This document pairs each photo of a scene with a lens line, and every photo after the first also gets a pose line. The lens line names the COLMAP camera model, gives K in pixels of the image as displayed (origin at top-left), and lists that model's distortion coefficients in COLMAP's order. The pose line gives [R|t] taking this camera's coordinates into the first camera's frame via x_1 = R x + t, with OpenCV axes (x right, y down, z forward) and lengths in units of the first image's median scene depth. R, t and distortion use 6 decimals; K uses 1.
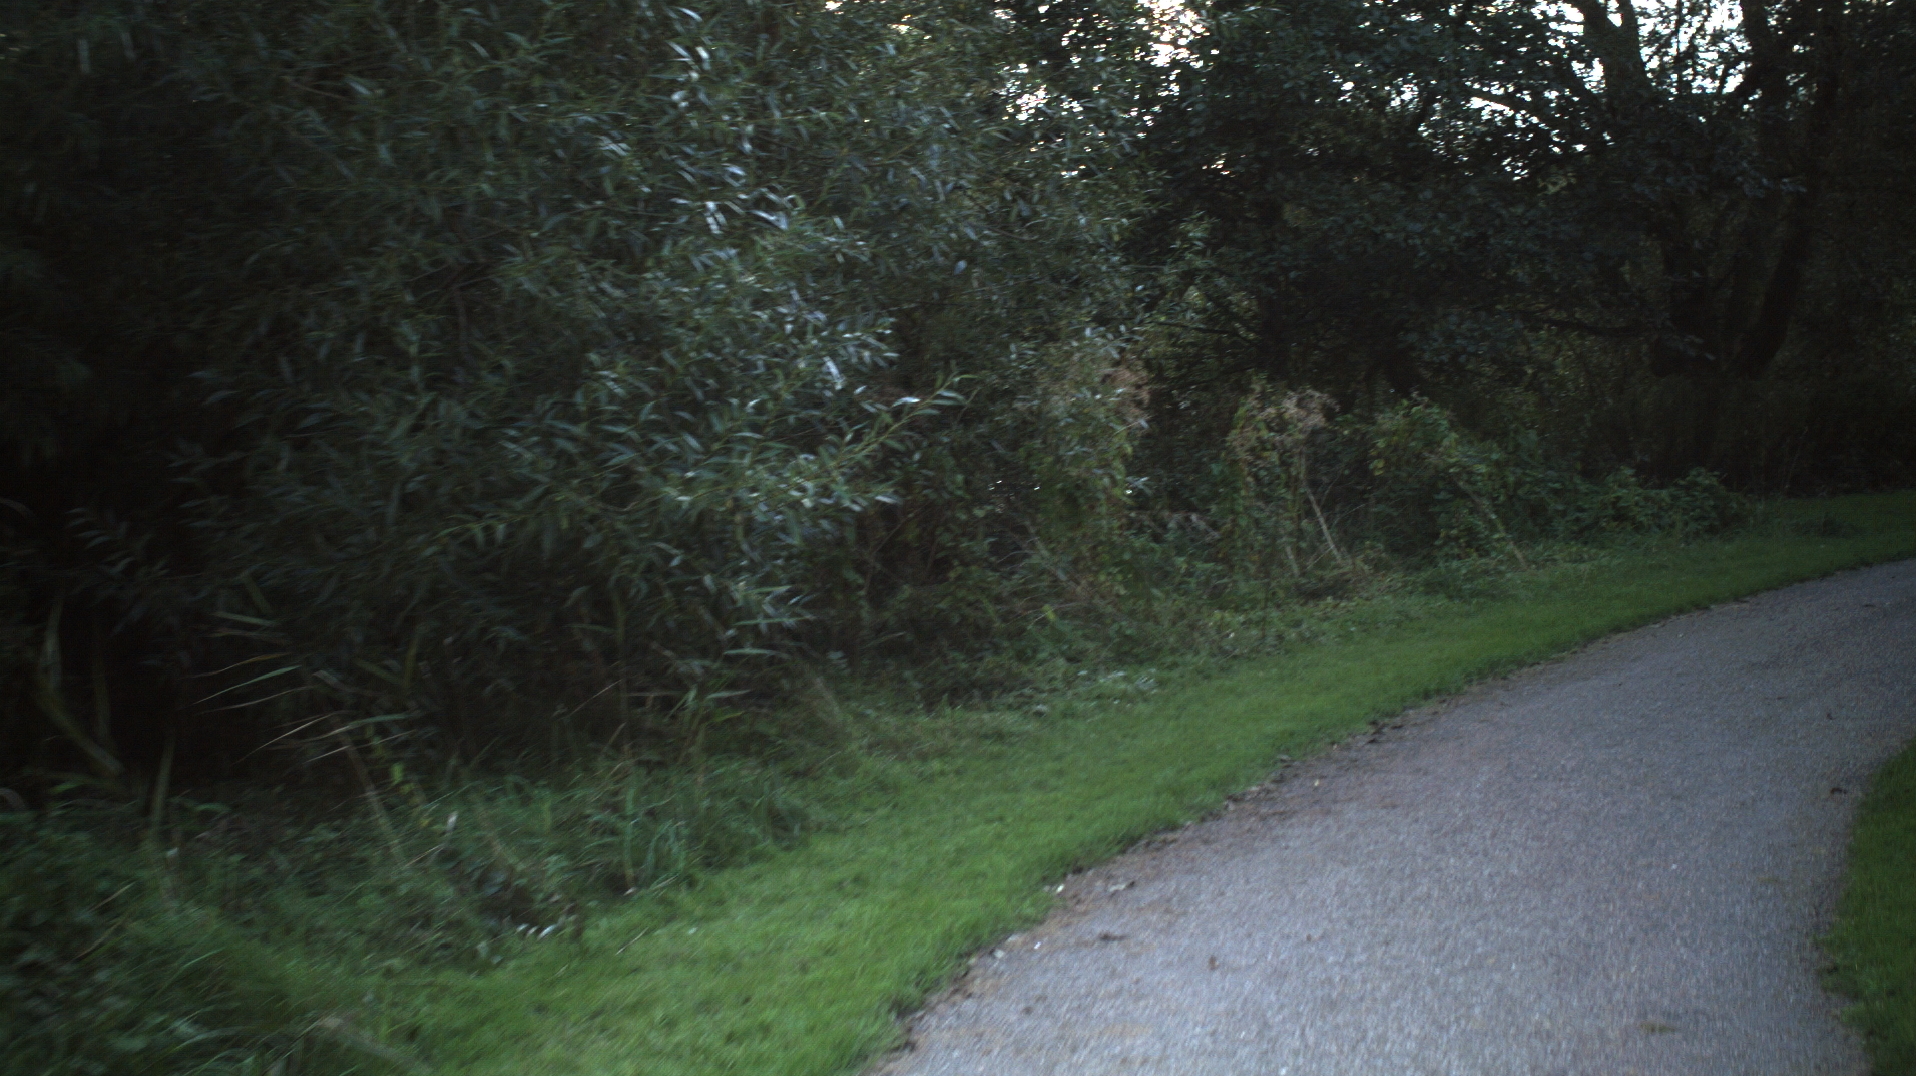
lens RADIAL K [[3336.4, 0, 960.9], [0, 3336.4, 535.3], [0, 0, 1]] dist [-0.262166, 0.000000]
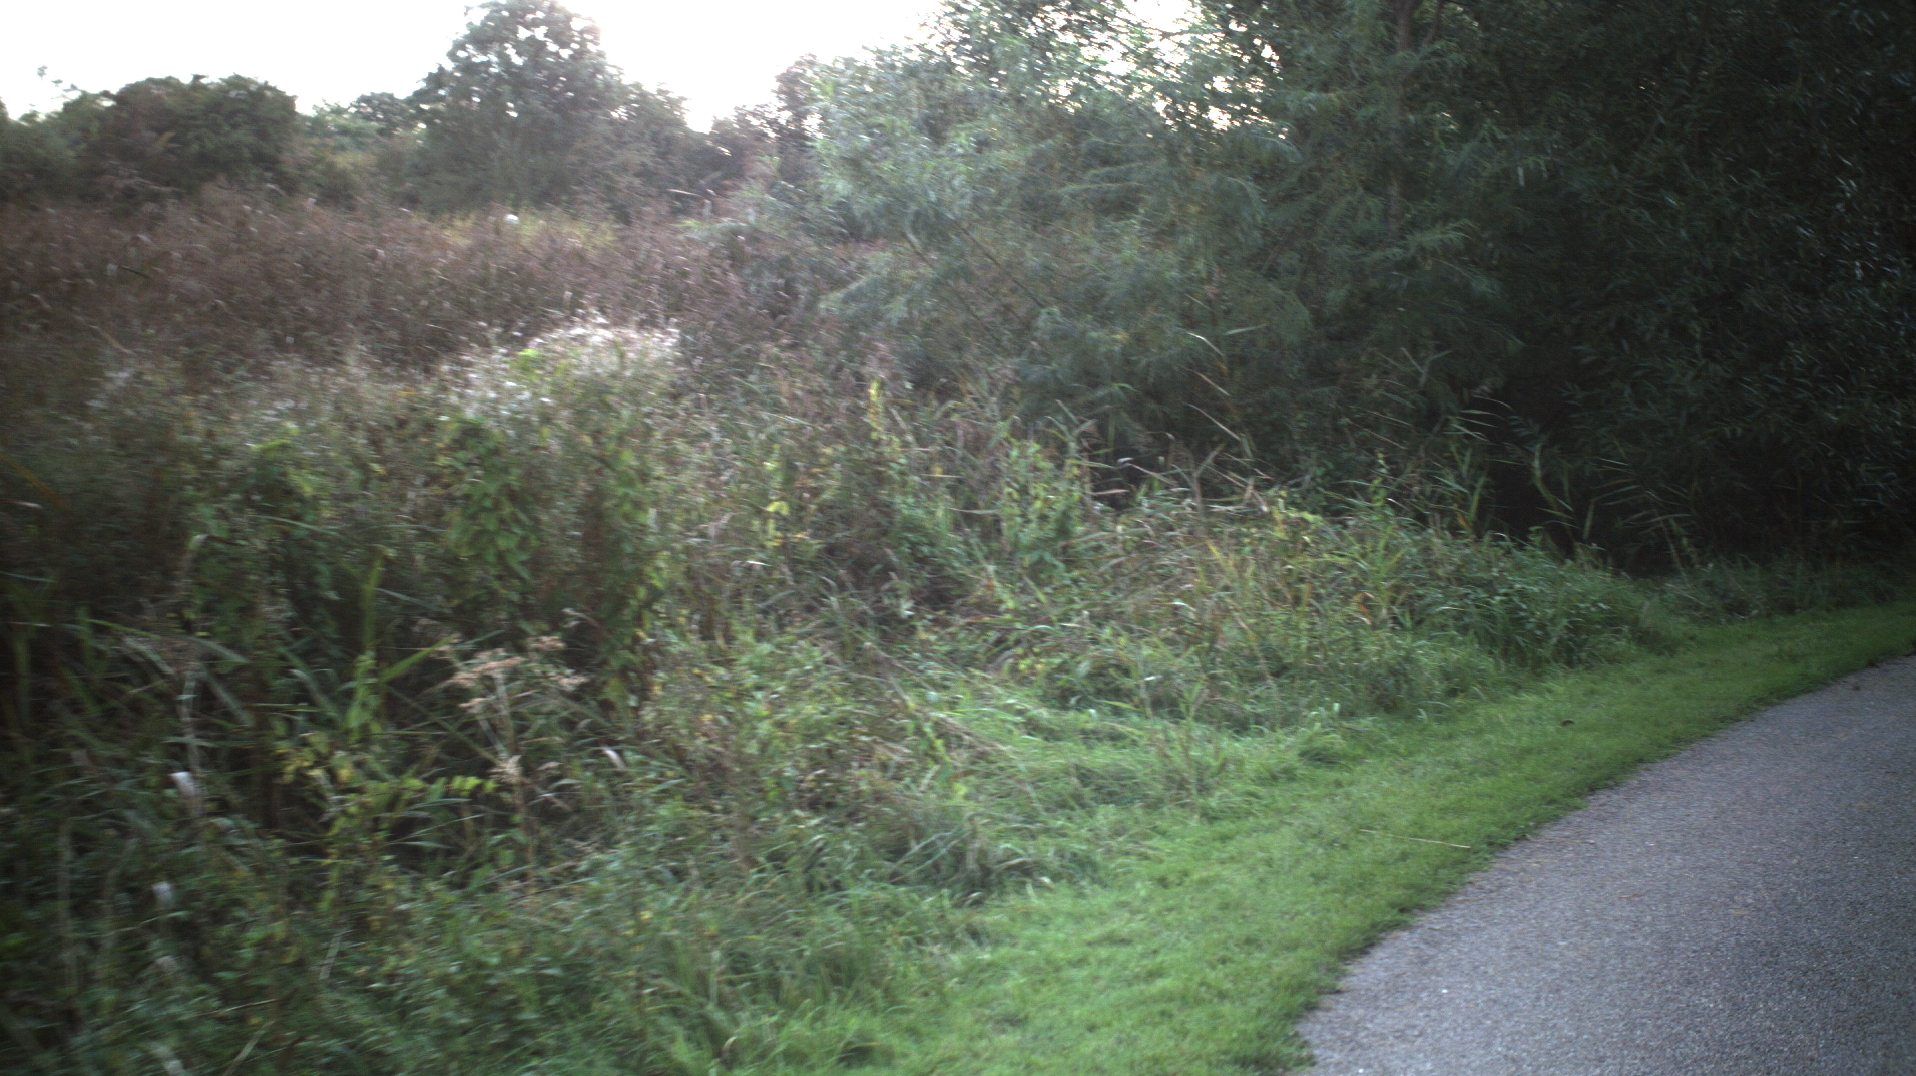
lens RADIAL K [[3336.4, 0, 965.5], [0, 3336.4, 537.4], [0, 0, 1]] dist [-0.262166, 0.000000]
pose [[0.934460, 0.037714, -0.354065, 0.115053], [-0.039801, 0.999207, 0.001388, 0.072374], [0.353837, 0.012795, 0.935220, -0.906749]]
